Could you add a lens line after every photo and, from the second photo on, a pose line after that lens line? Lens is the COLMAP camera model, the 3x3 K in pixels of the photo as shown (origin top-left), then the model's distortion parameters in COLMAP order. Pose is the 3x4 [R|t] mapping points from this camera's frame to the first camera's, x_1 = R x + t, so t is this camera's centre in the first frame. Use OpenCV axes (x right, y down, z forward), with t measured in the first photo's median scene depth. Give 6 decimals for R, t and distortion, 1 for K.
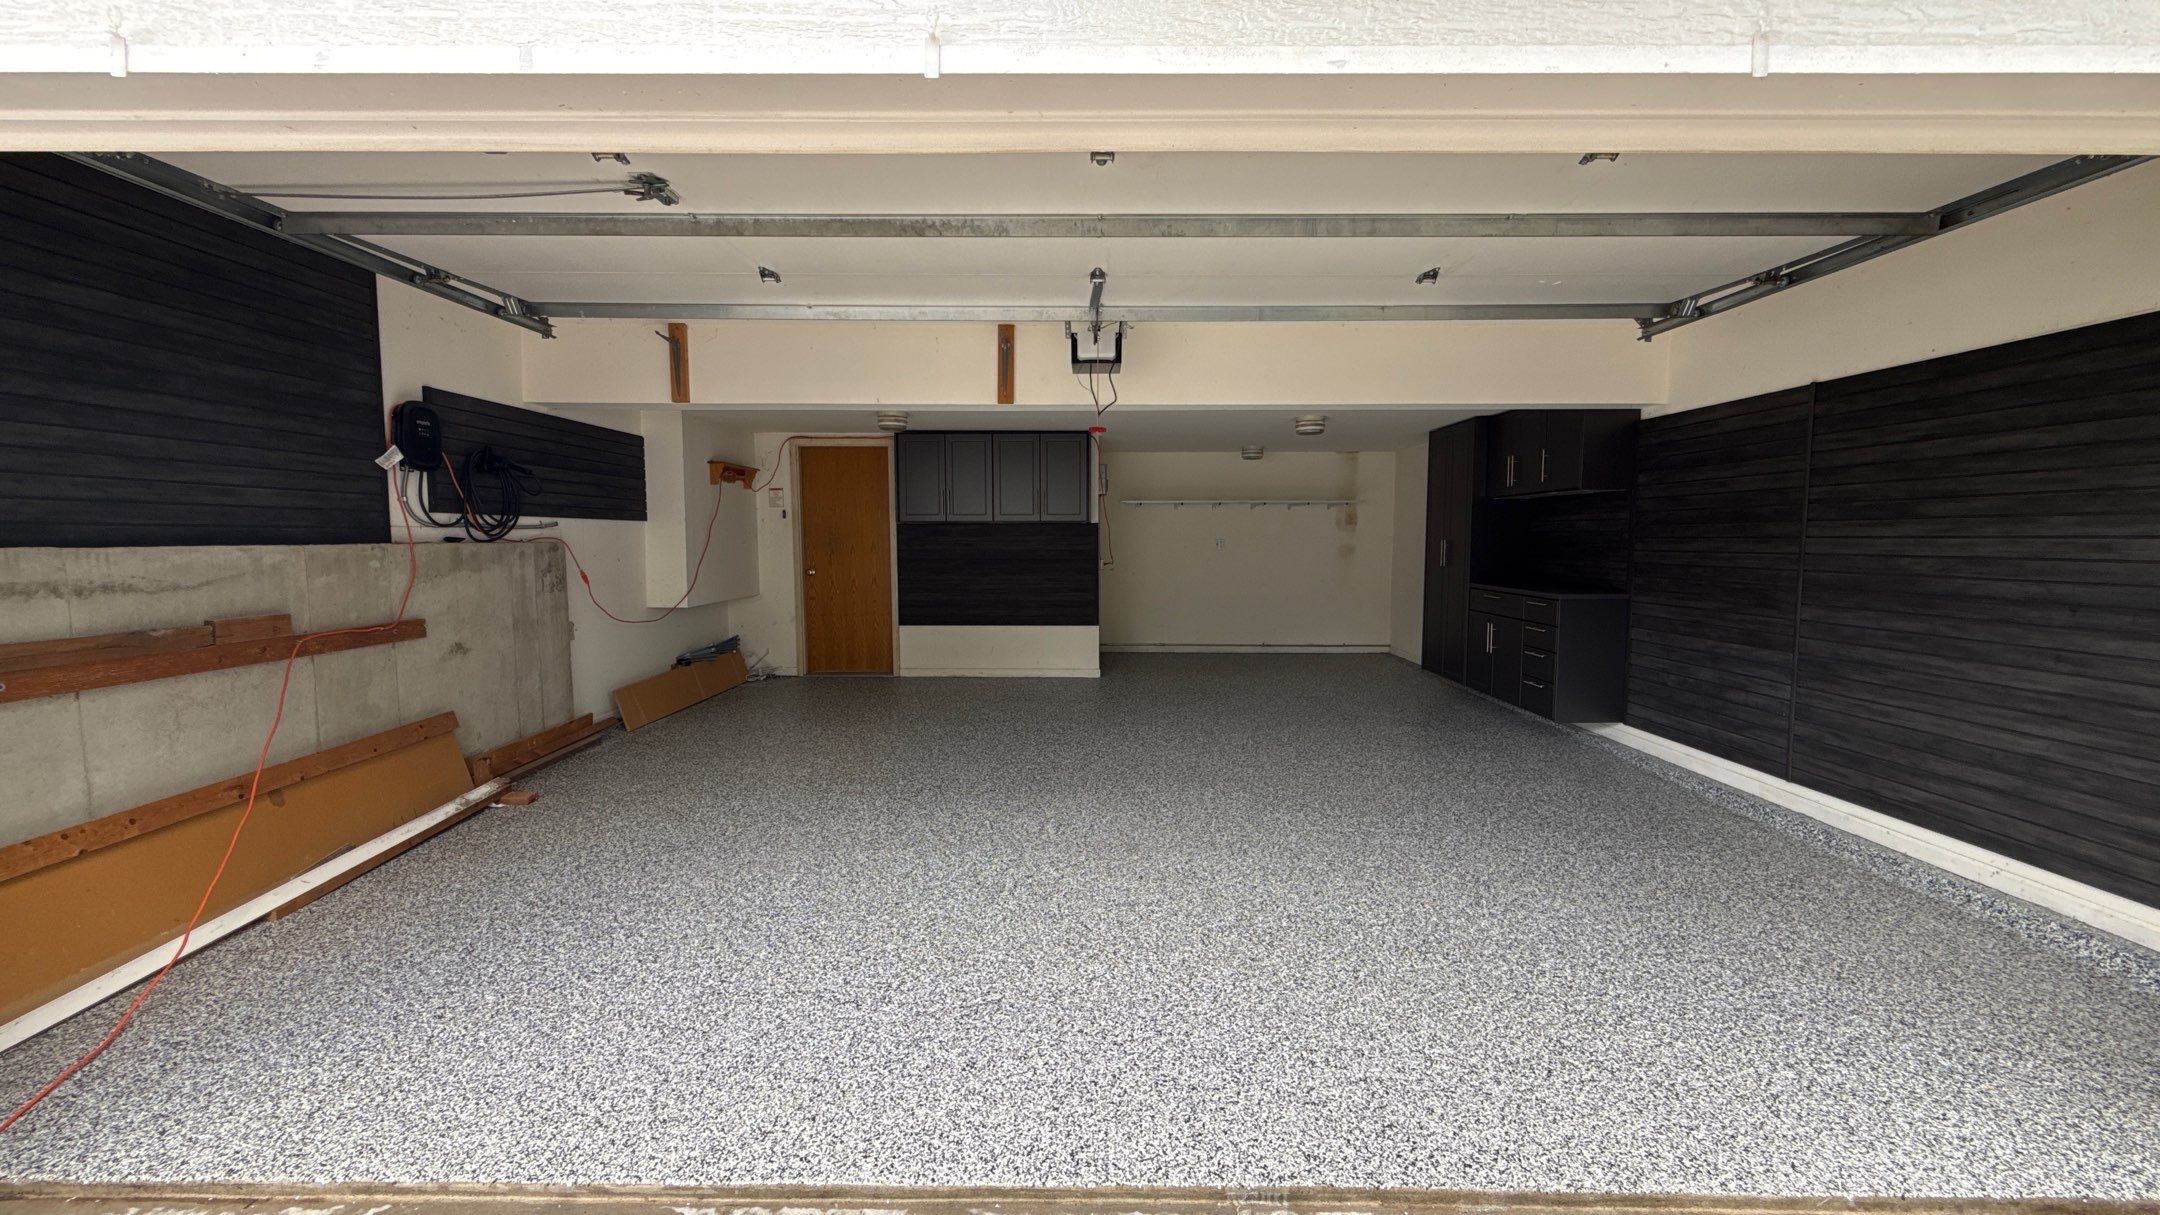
lens RADIAL K [[857.9, 0, 1079.0], [0, 857.9, 611.4], [0, 0, 1]] dist [0.001126, -0.000088]
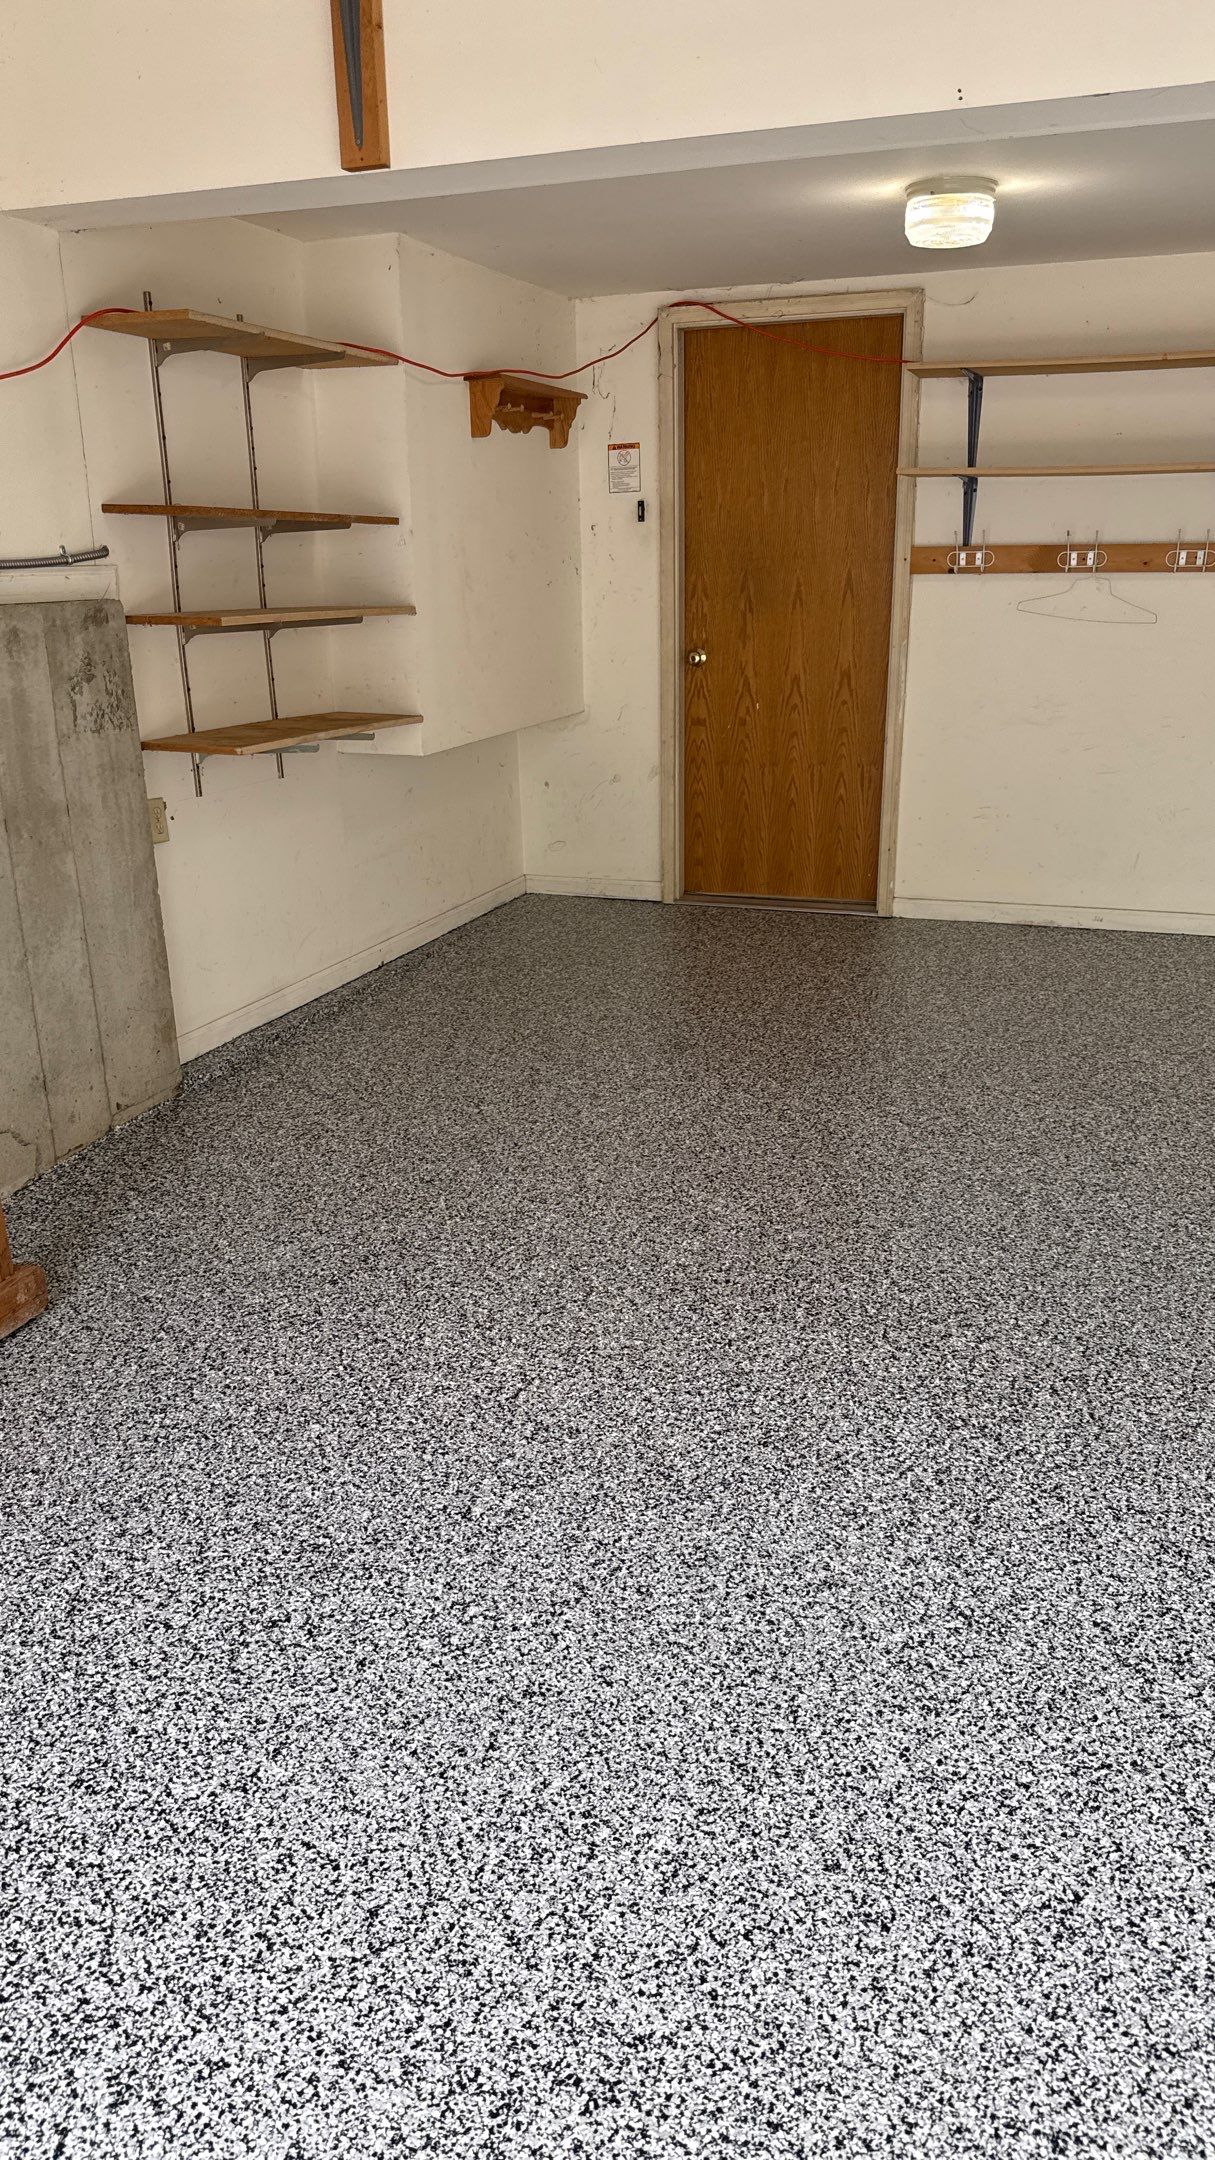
lens RADIAL K [[1498.2, 0, 592.2], [0, 1498.2, 1075.5], [0, 0, 1]] dist [0.171974, -0.363710]
pose [[0.937468, 0.097429, -0.334157, -0.198069], [-0.012767, 0.969005, 0.246713, -0.064712], [0.347836, -0.227019, 0.909655, 0.551789]]
